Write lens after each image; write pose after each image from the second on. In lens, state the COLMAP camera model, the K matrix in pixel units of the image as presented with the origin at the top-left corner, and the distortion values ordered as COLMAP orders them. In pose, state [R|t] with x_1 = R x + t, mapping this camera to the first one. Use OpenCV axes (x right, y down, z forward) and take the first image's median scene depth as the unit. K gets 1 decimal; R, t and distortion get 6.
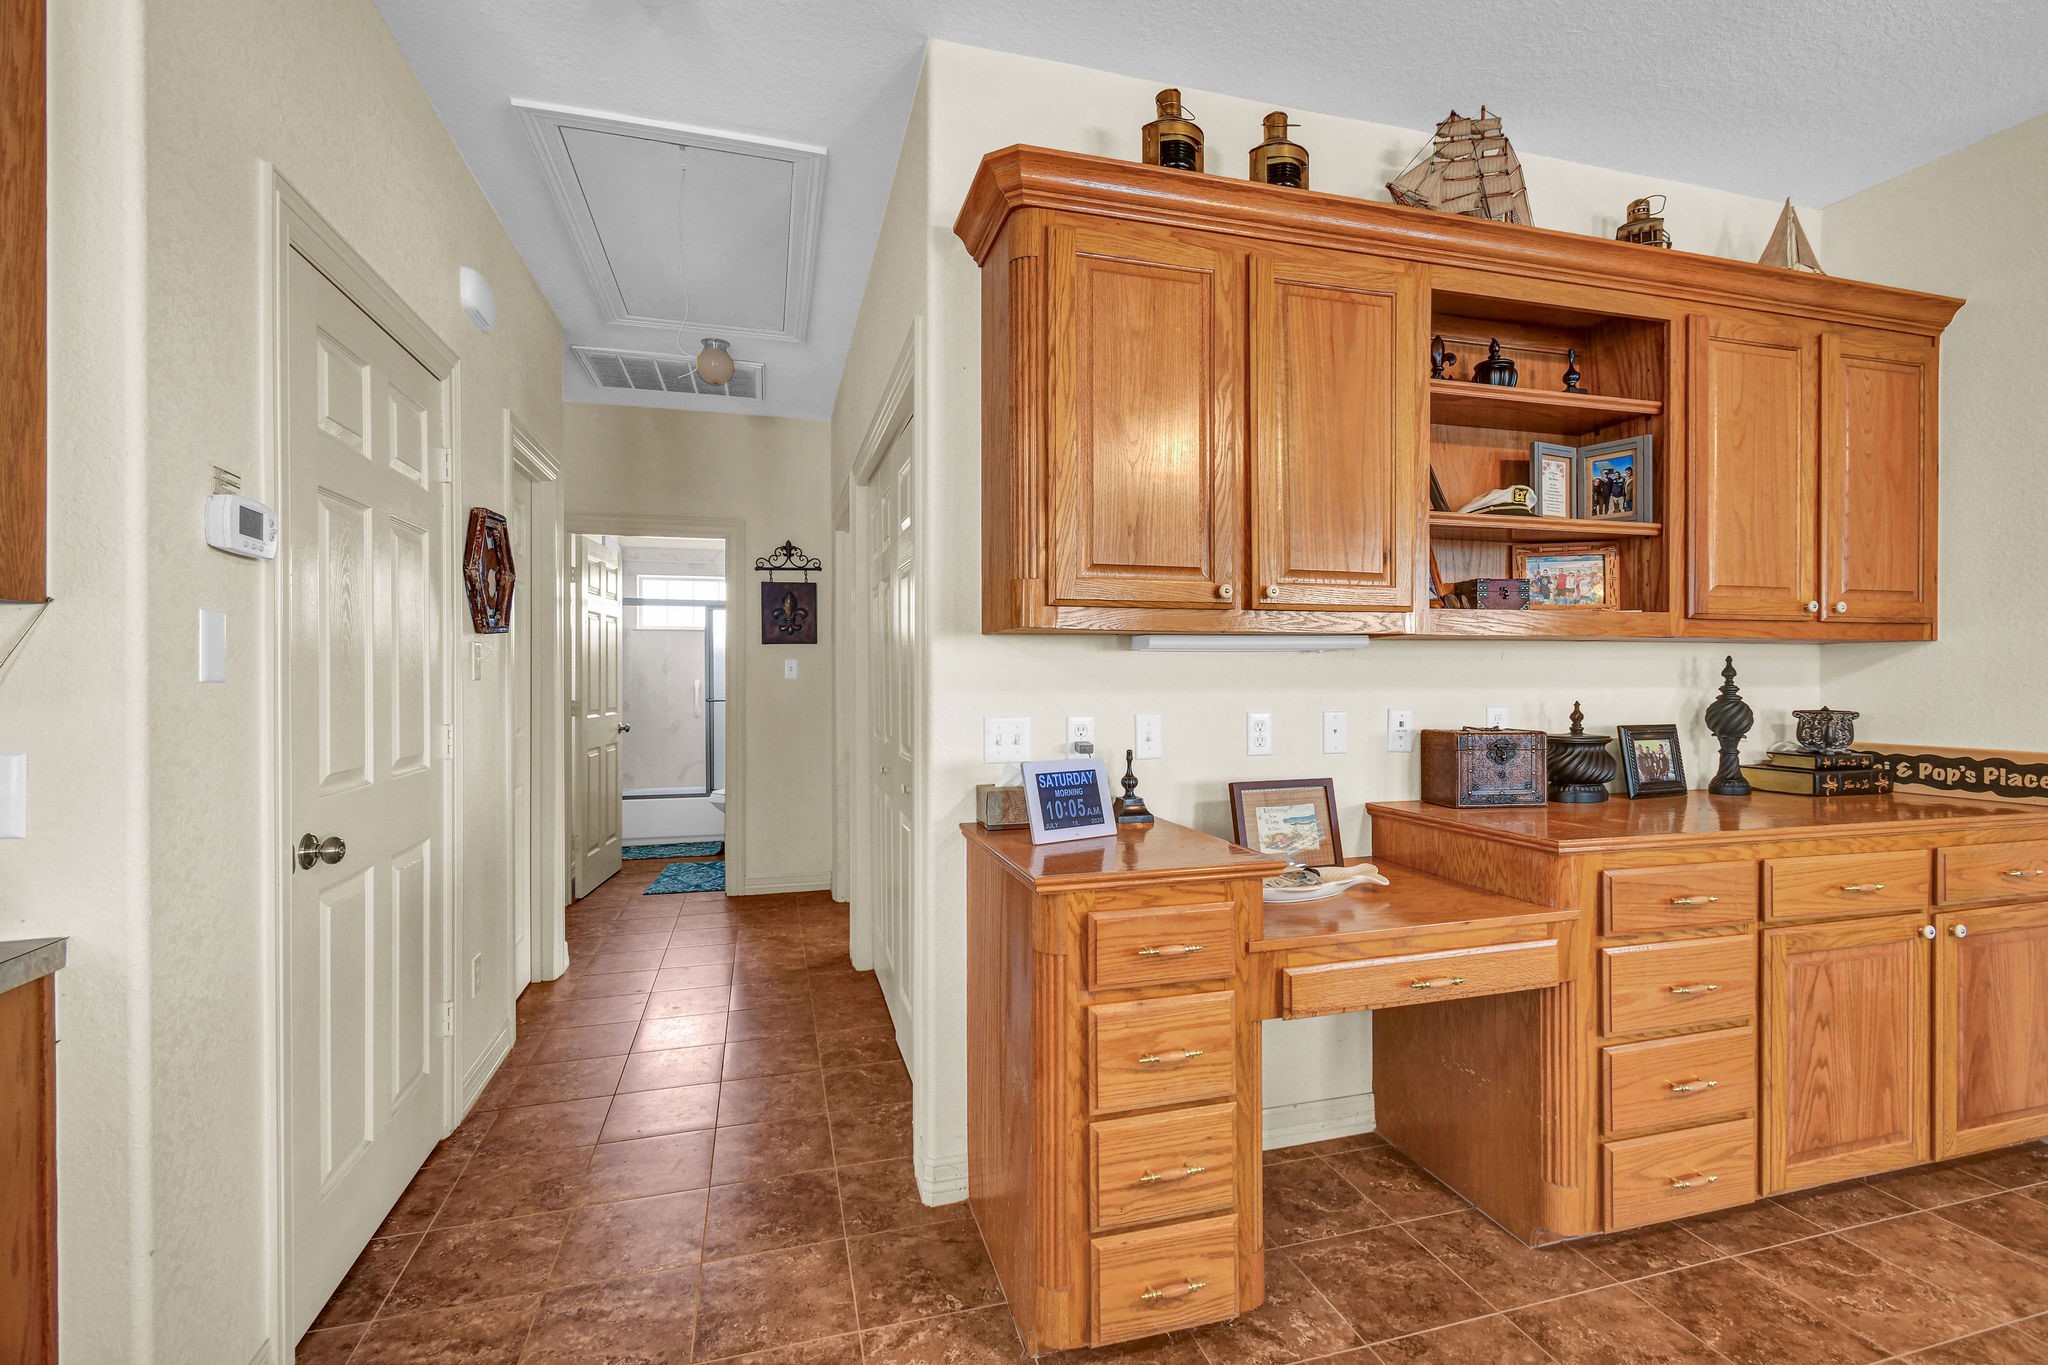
lens RADIAL K [[900.3, 0, 1027.5], [0, 900.3, 680.3], [0, 0, 1]] dist [0.002212, -0.000222]
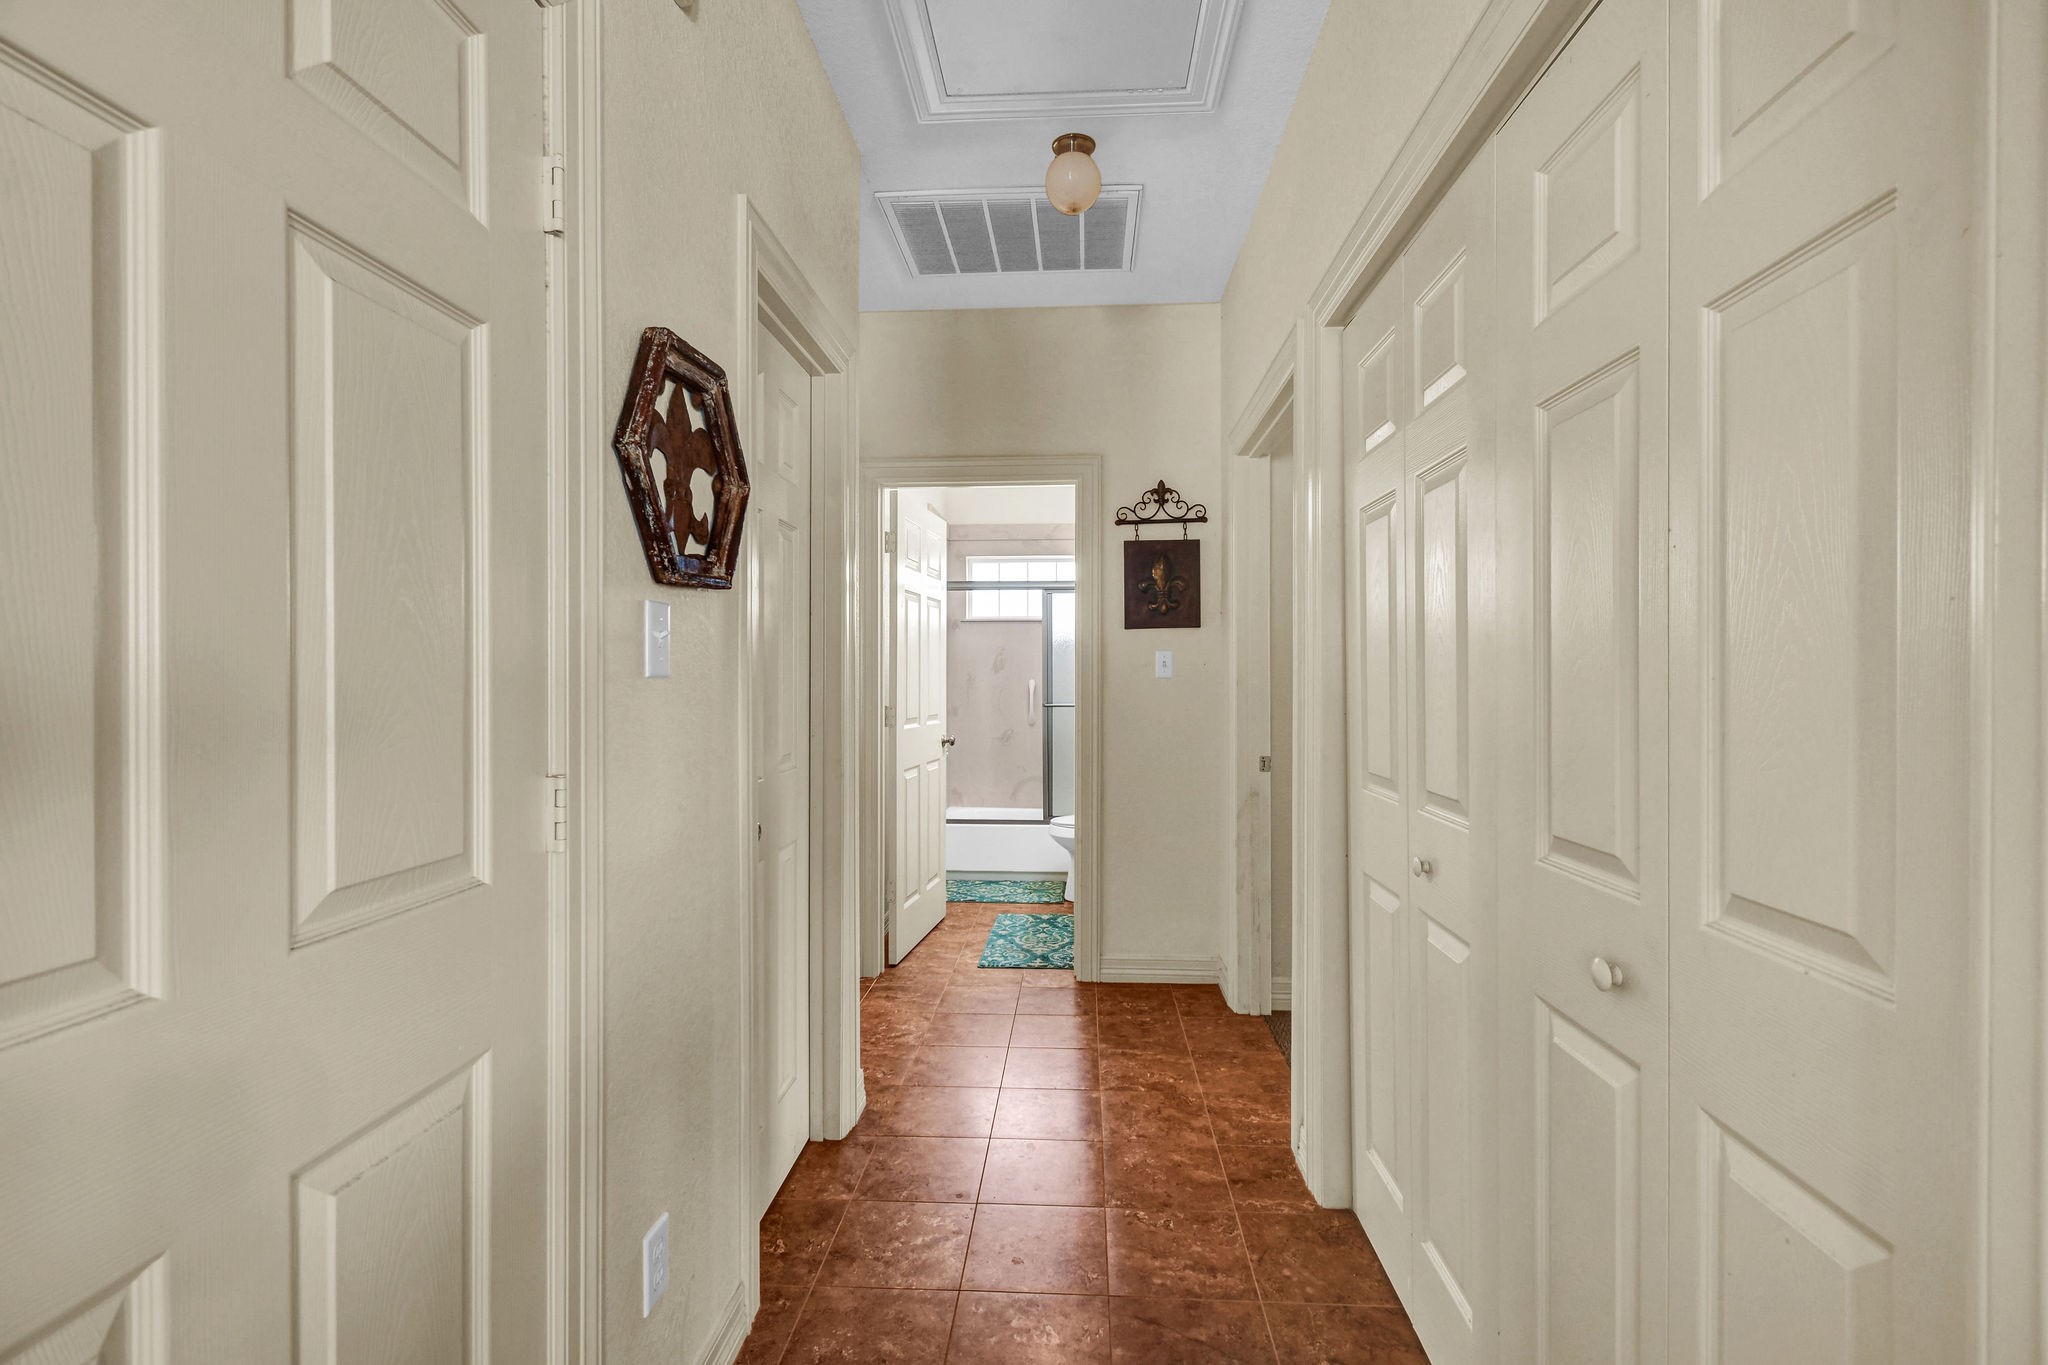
lens RADIAL K [[900.3, 0, 1027.5], [0, 900.3, 680.3], [0, 0, 1]] dist [0.002212, -0.000222]
pose [[0.941060, 0.001739, -0.338234, -0.135949], [-0.002185, 0.999997, -0.000940, 0.001056], [0.338232, 0.001624, 0.941062, 0.329758]]
